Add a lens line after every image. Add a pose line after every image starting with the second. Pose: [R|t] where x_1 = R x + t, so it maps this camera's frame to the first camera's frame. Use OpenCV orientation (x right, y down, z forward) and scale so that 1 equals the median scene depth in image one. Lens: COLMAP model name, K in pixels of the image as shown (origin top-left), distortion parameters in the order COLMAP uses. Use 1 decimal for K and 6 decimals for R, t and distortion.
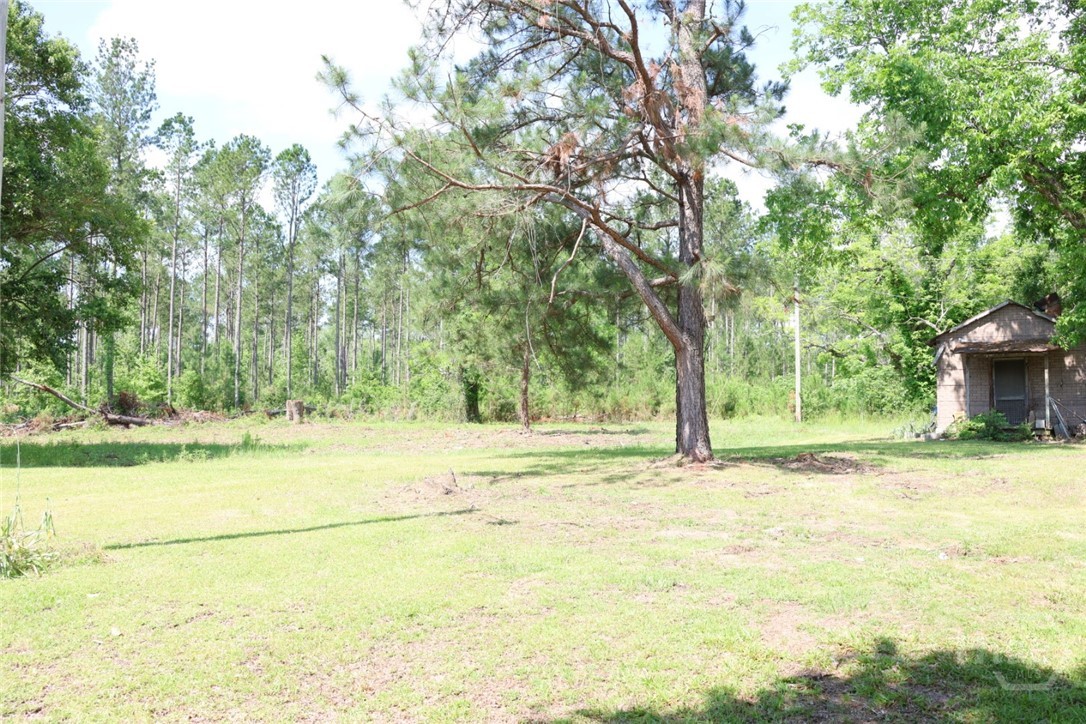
lens RADIAL K [[900.6, 0, 546.5], [0, 900.6, 361.0], [0, 0, 1]] dist [-0.188614, 0.184577]
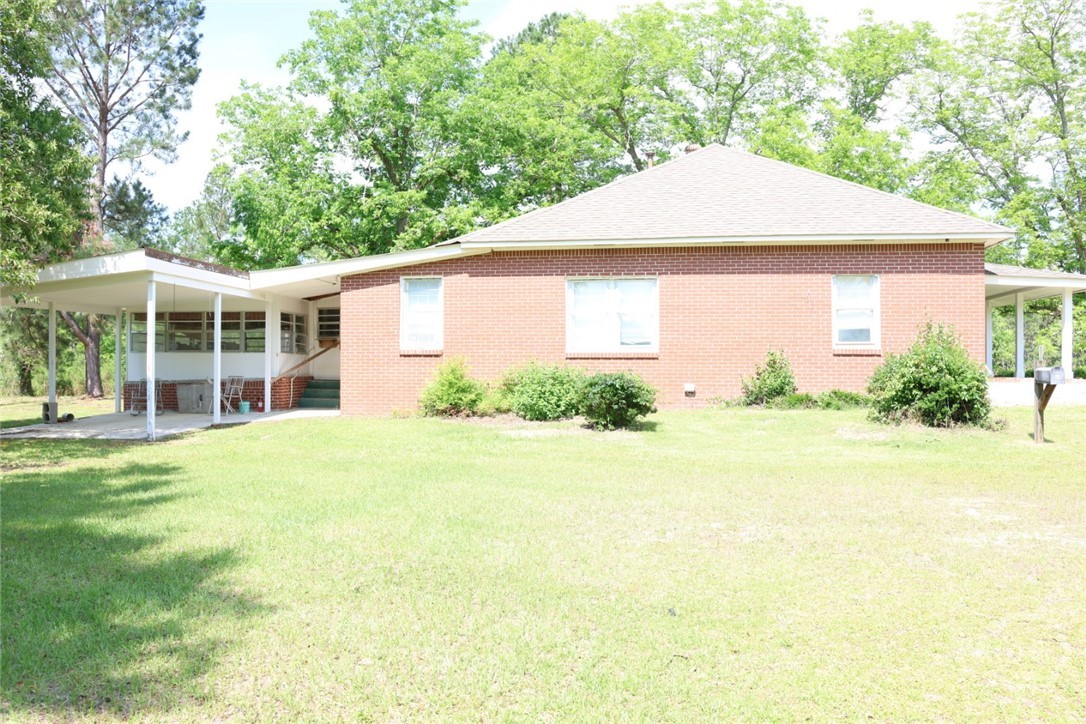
lens RADIAL K [[900.6, 0, 546.5], [0, 900.6, 361.0], [0, 0, 1]] dist [-0.188614, 0.184577]
pose [[0.914164, -0.000069, 0.405345, 0.078533], [-0.007104, 0.999844, 0.016191, -0.004363], [-0.405283, -0.017680, 0.914020, -0.336495]]
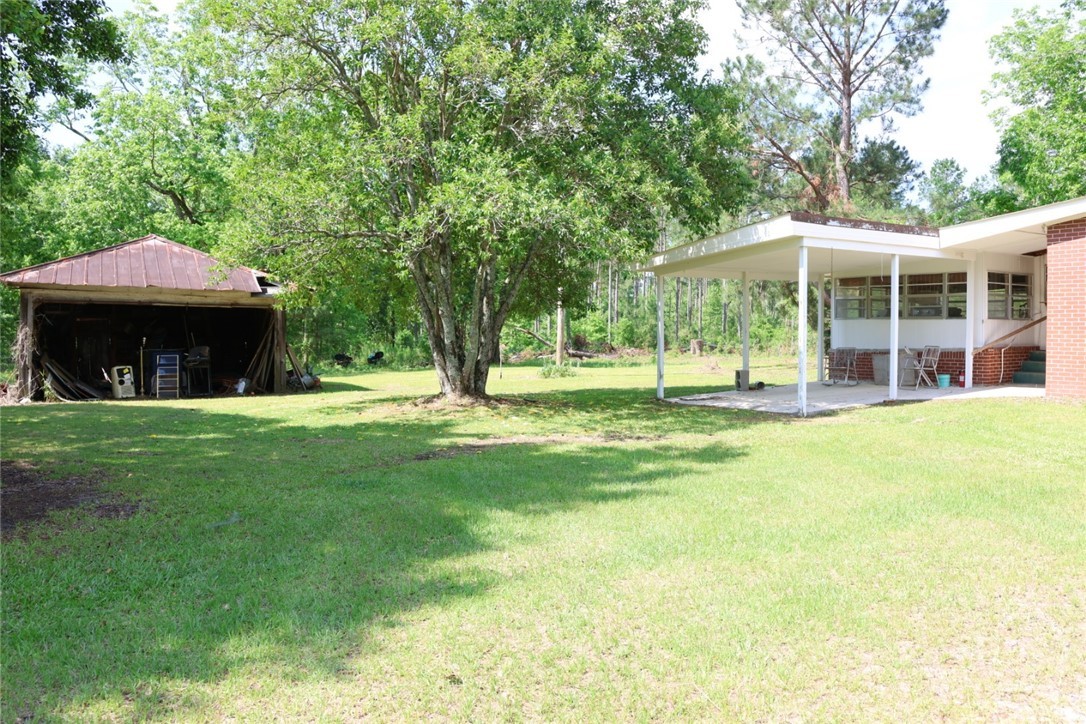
lens RADIAL K [[900.6, 0, 546.5], [0, 900.6, 361.0], [0, 0, 1]] dist [-0.188614, 0.184577]
pose [[0.888467, 0.010731, -0.458815, 0.130771], [0.018140, 0.998124, 0.058472, -0.007188], [0.458582, -0.060273, 0.886606, -0.302802]]
